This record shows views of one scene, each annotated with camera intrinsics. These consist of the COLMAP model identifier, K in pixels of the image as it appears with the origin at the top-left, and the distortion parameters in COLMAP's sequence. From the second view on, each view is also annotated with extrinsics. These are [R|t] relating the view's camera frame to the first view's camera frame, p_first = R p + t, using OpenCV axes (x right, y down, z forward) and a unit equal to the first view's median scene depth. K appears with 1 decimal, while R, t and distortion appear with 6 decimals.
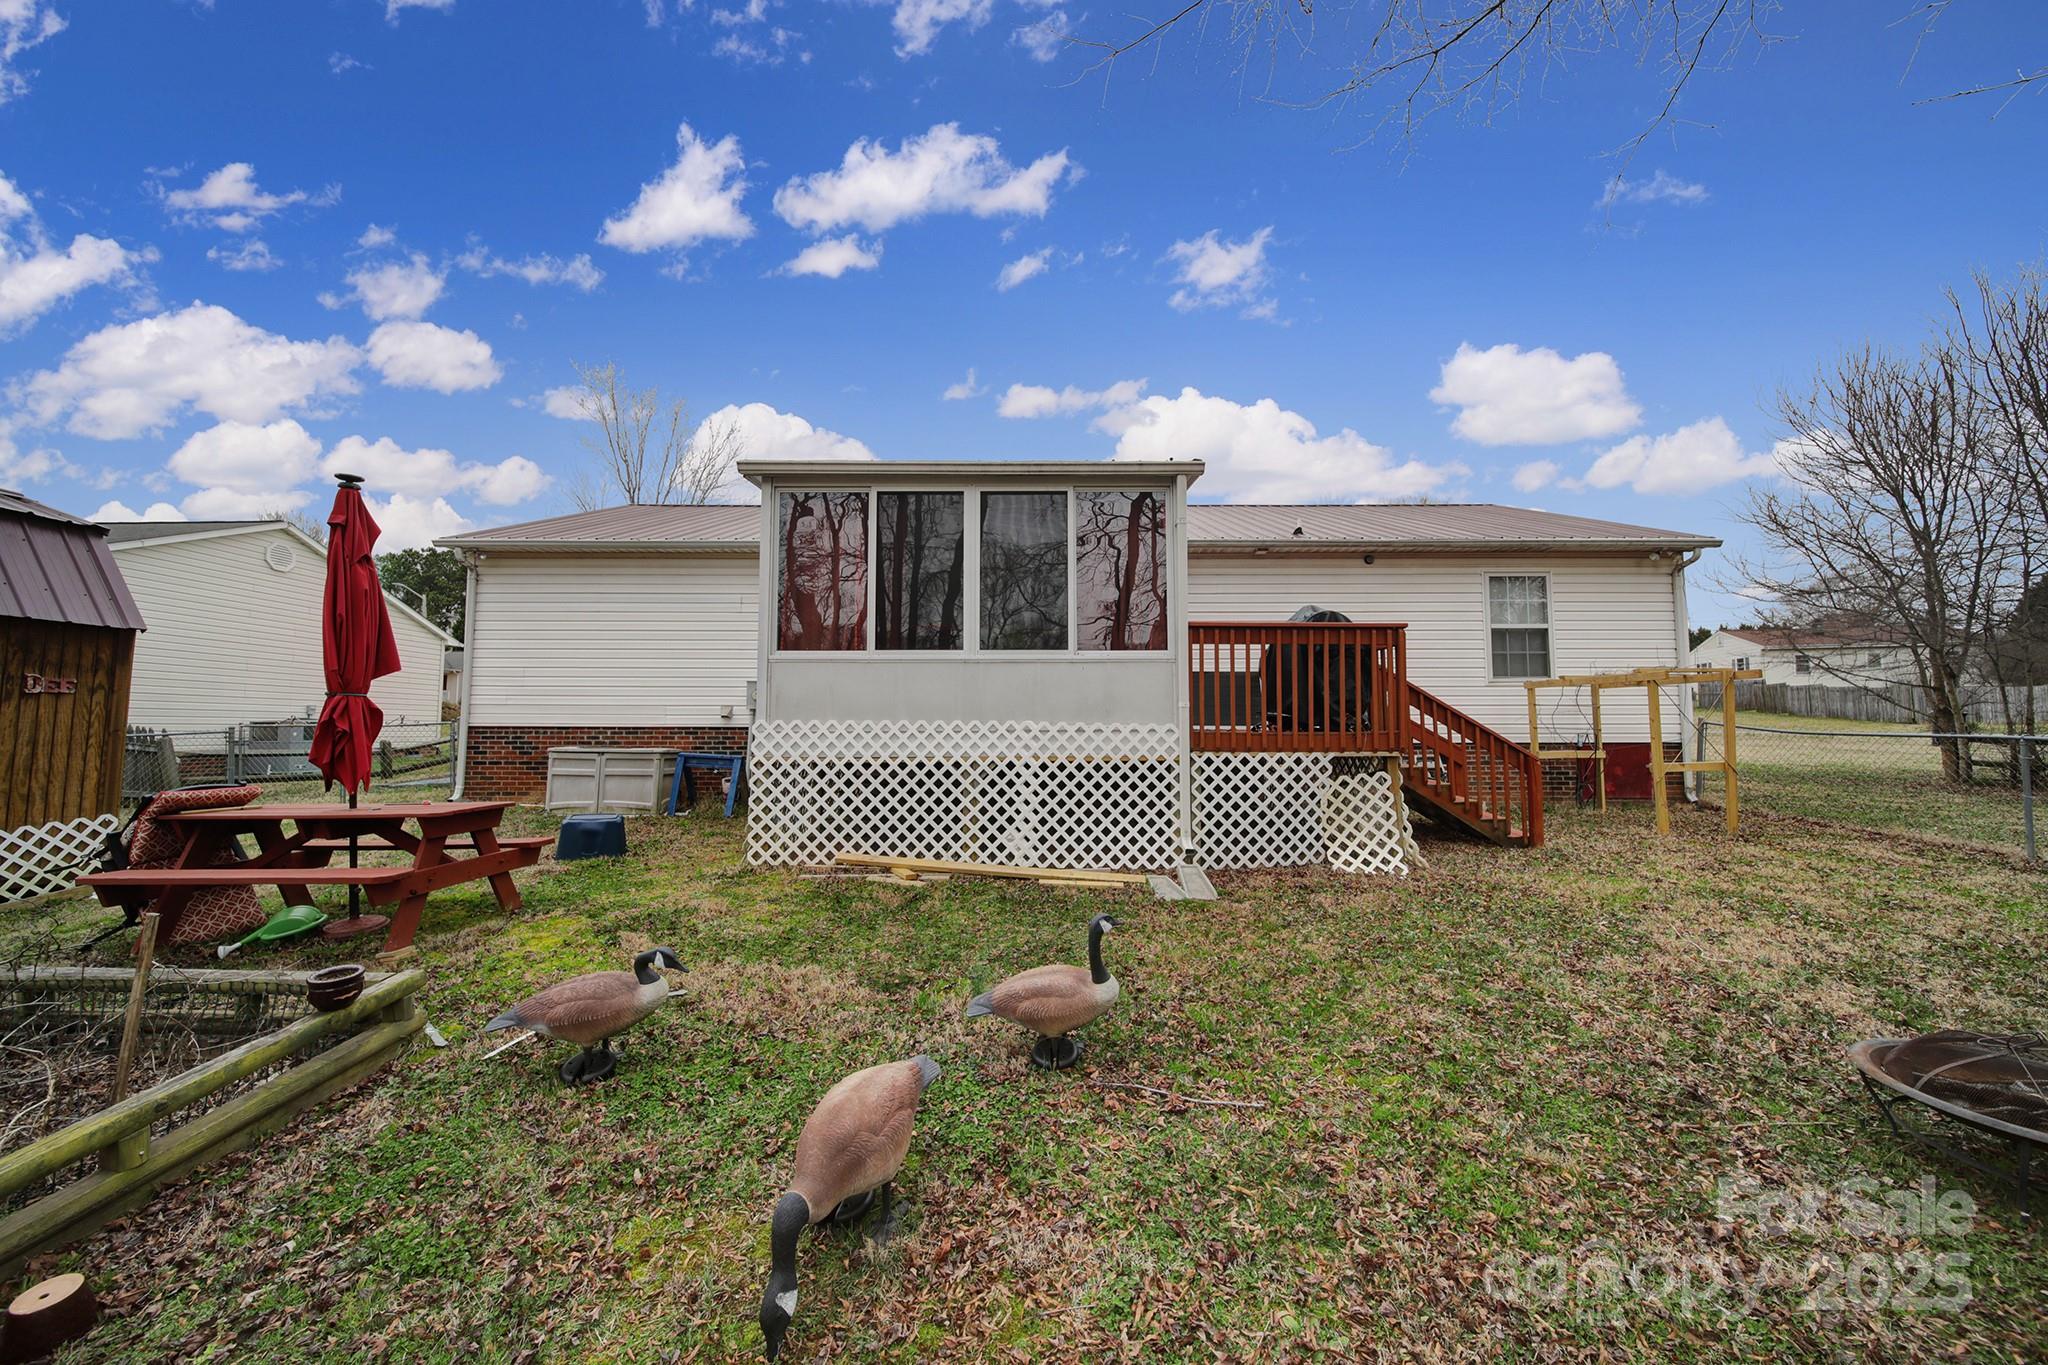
lens RADIAL K [[743.5, 0, 1024.0], [0, 743.5, 682.5], [0, 0, 1]] dist [0.000503, 0.000008]
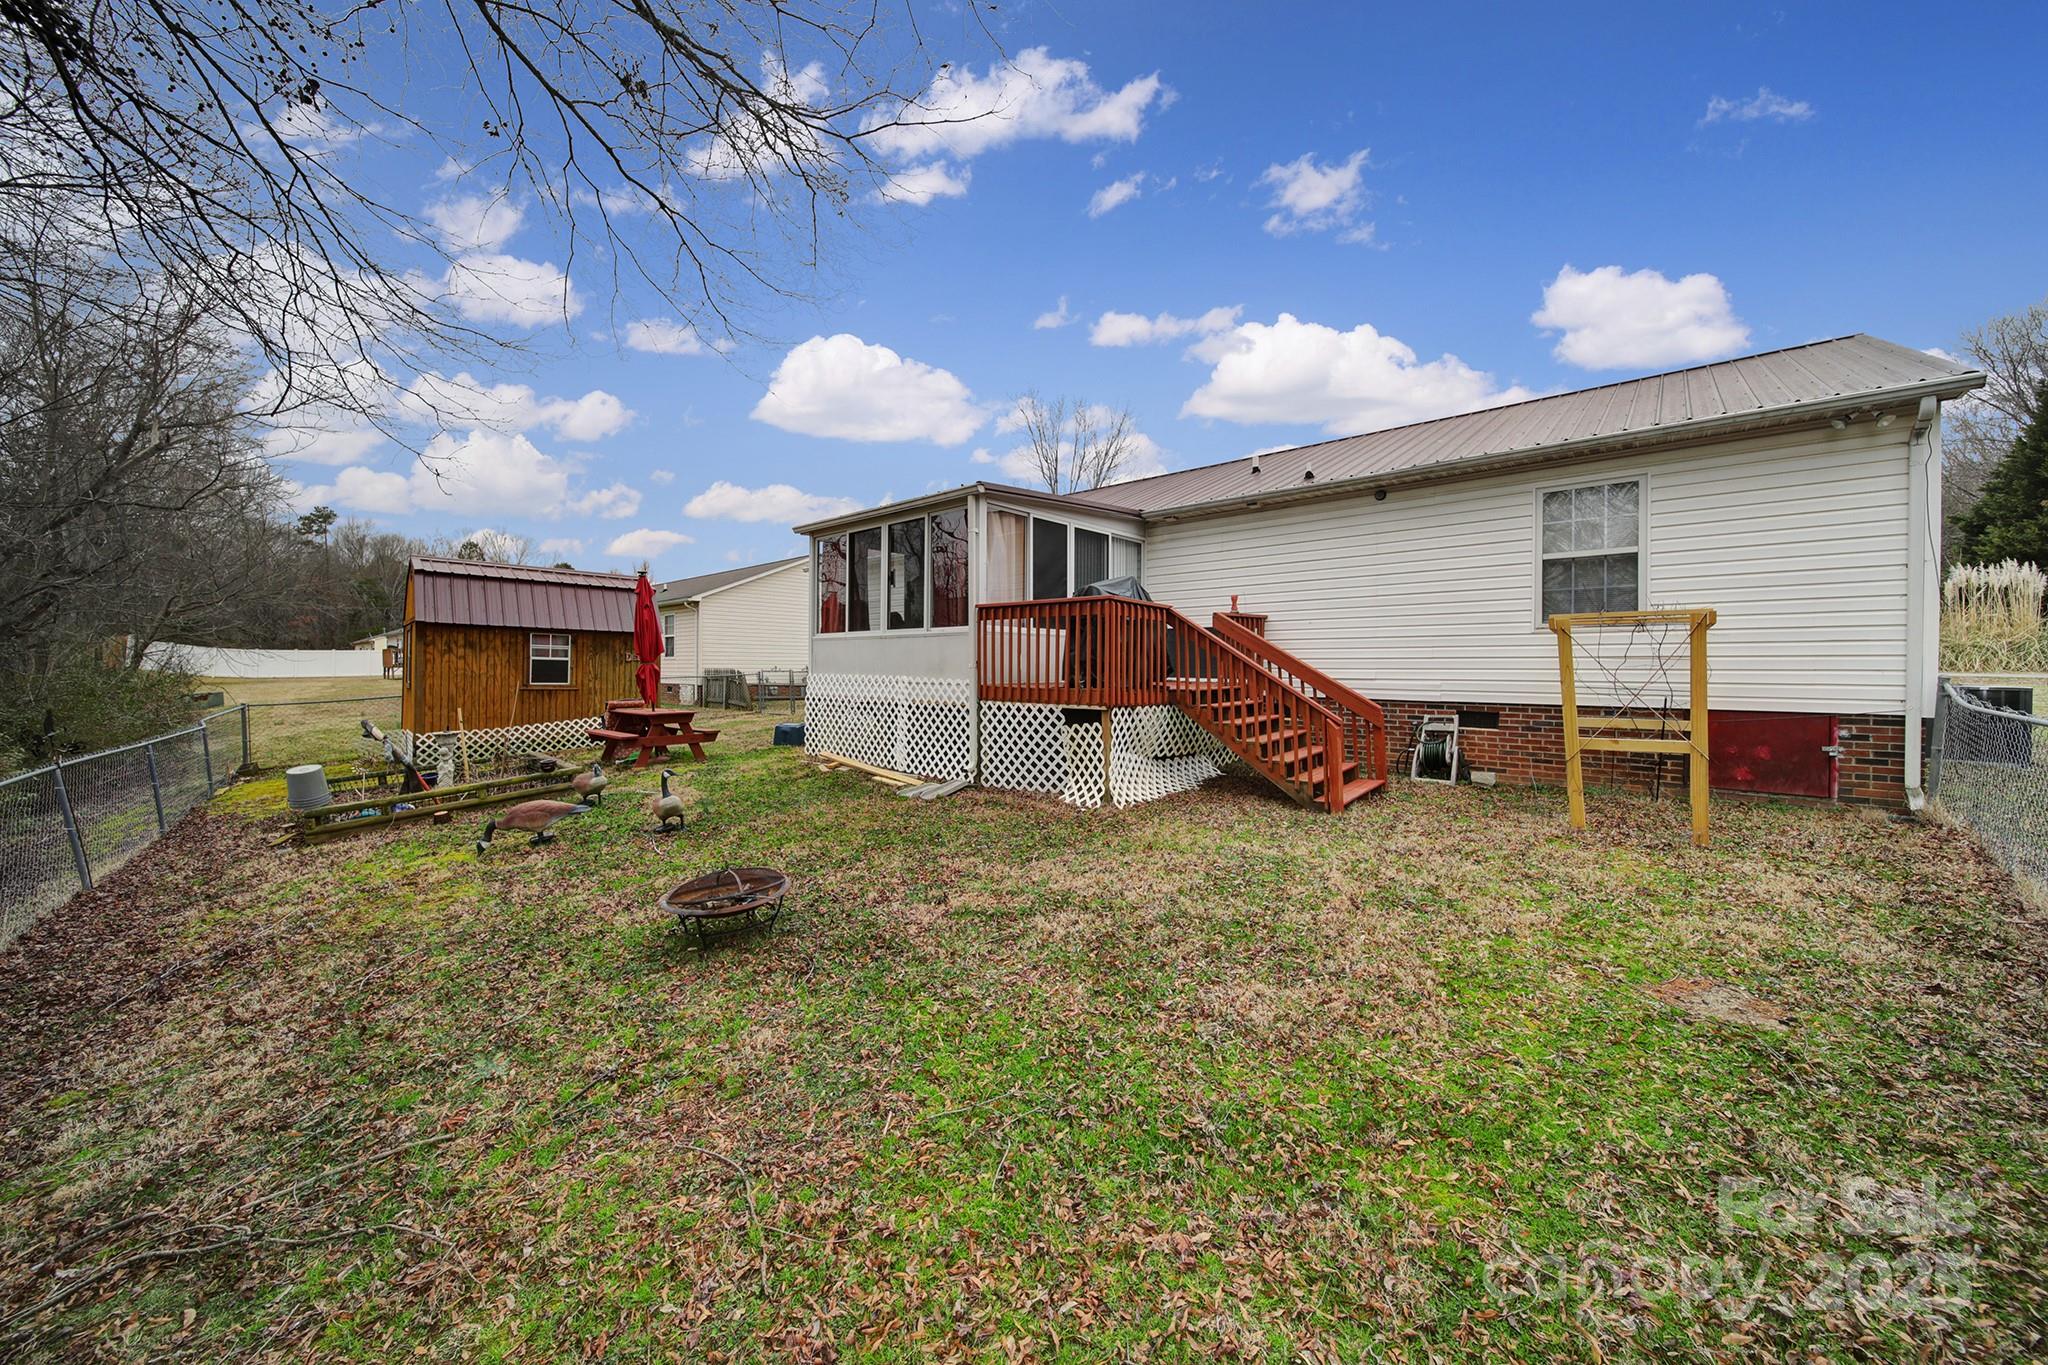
lens RADIAL K [[743.5, 0, 1024.0], [0, 743.5, 682.5], [0, 0, 1]] dist [0.000503, 0.000008]
pose [[0.727360, 0.017763, -0.686026, 1.206470], [0.039965, 0.996872, 0.068184, -0.029416], [0.685092, -0.077011, 0.724375, 0.063452]]
